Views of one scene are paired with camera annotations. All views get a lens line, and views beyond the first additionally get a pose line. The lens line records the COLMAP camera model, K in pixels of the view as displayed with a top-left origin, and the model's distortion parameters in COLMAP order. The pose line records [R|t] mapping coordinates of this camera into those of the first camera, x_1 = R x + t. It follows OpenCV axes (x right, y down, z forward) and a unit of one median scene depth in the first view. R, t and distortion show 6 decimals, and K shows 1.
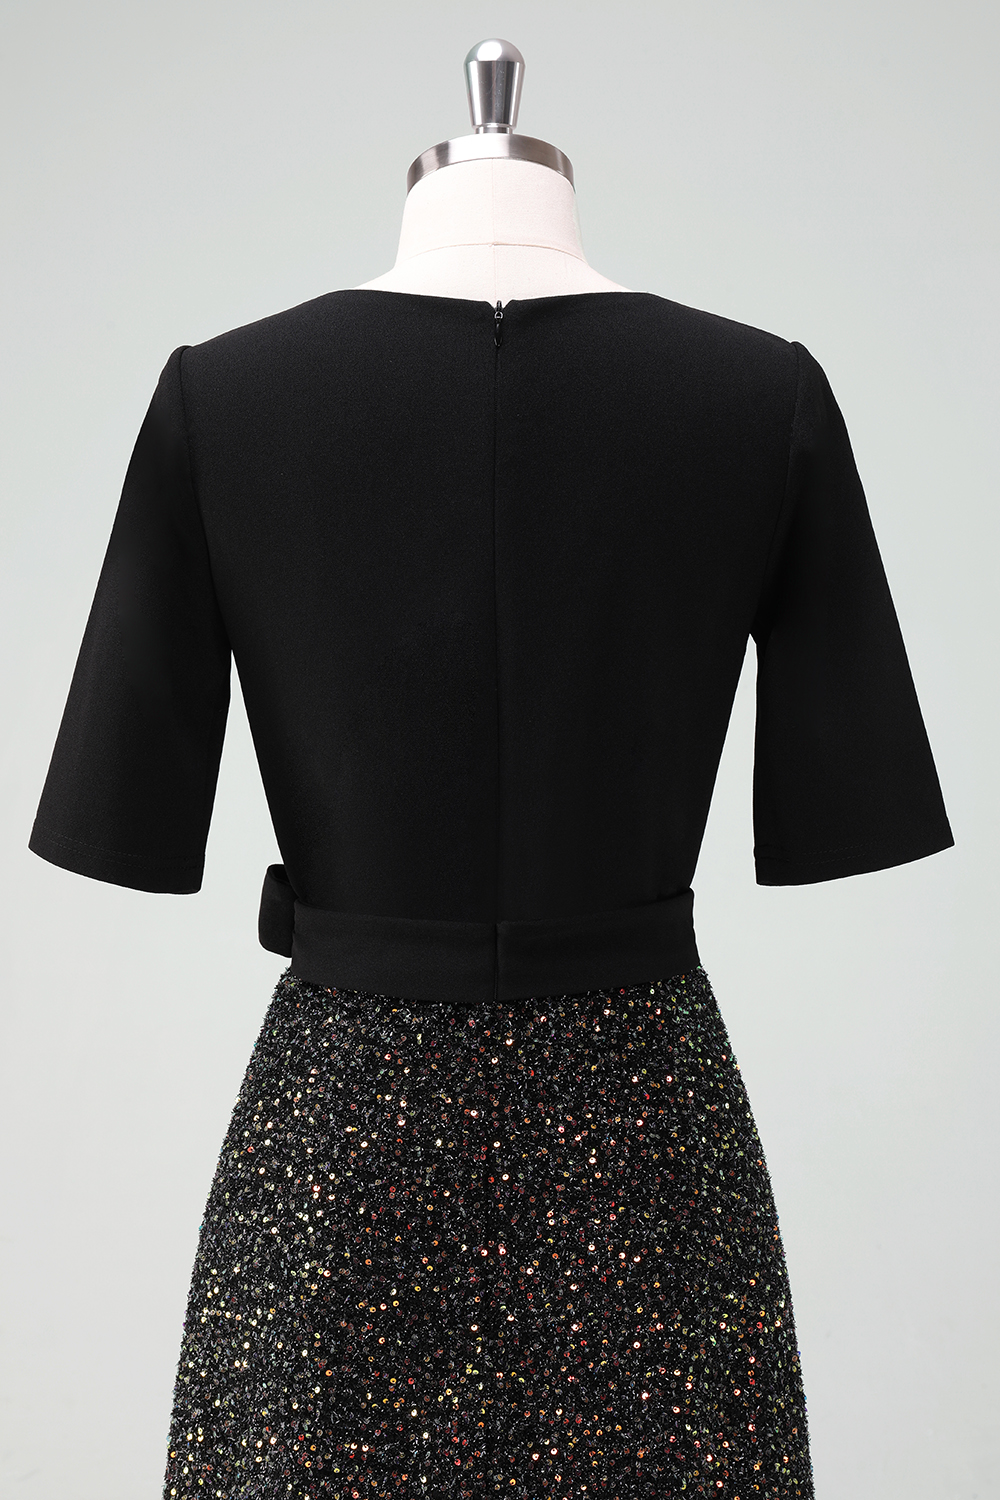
lens RADIAL K [[2469.7, 0, 487.6], [0, 2469.7, 747.1], [0, 0, 1]] dist [0.038413, 0.000000]
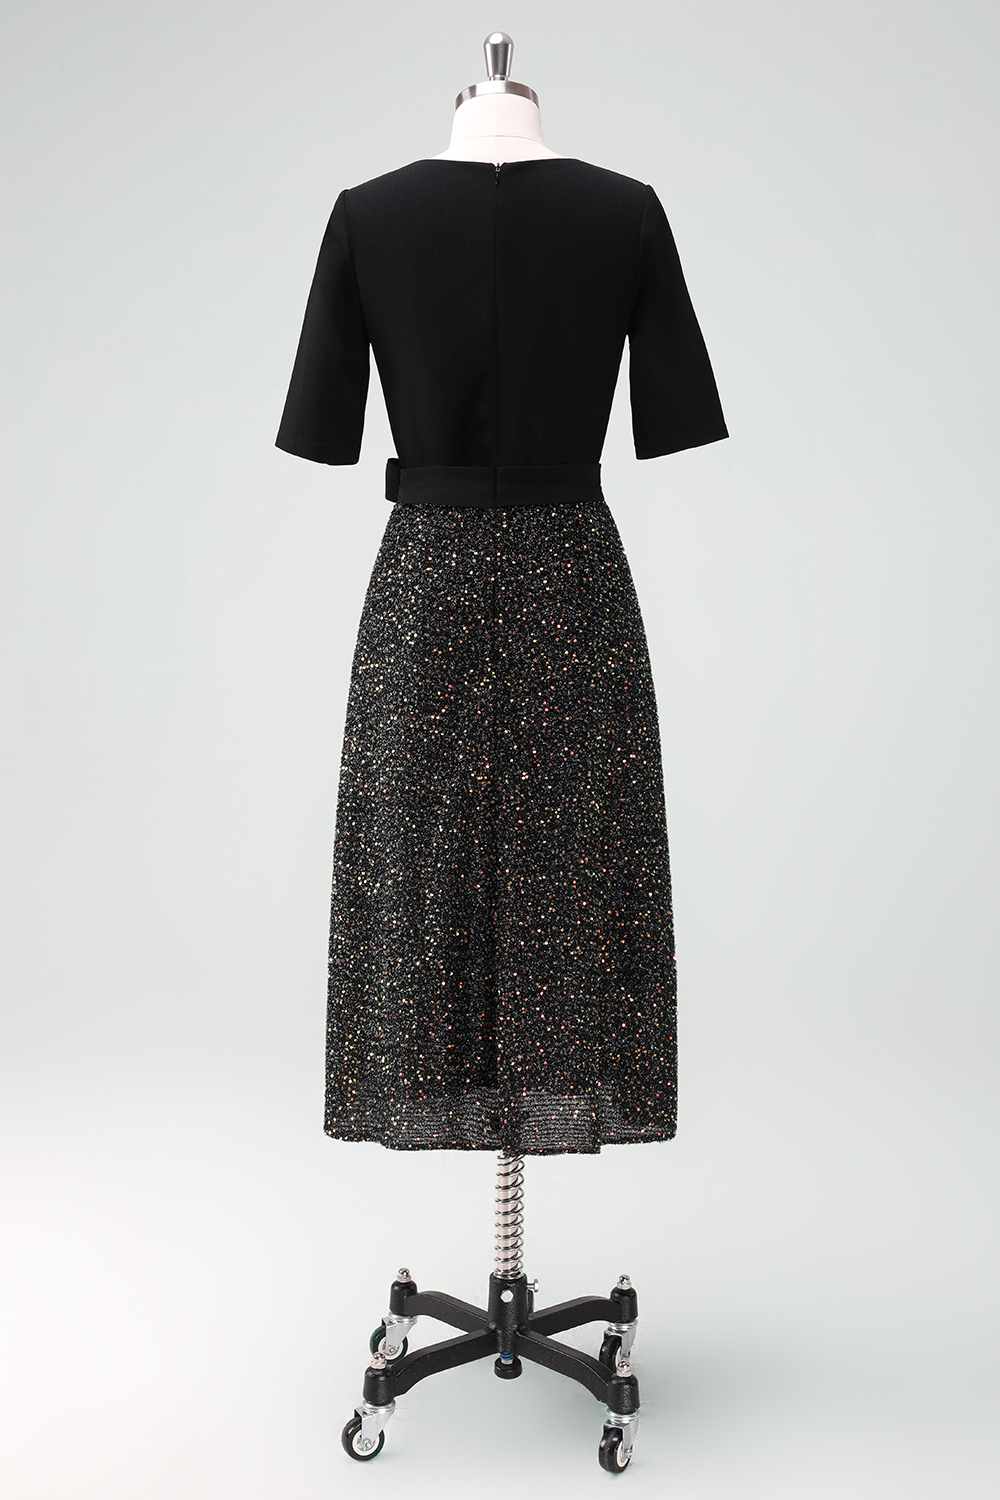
lens RADIAL K [[2198.5, 0, 511.9], [0, 2198.5, 749.7], [0, 0, 1]] dist [0.034751, 0.000000]
pose [[0.998594, -0.002259, -0.052958, 0.110069], [0.005048, 0.998604, 0.052586, 0.206378], [0.052766, -0.052779, 0.997211, -0.837105]]
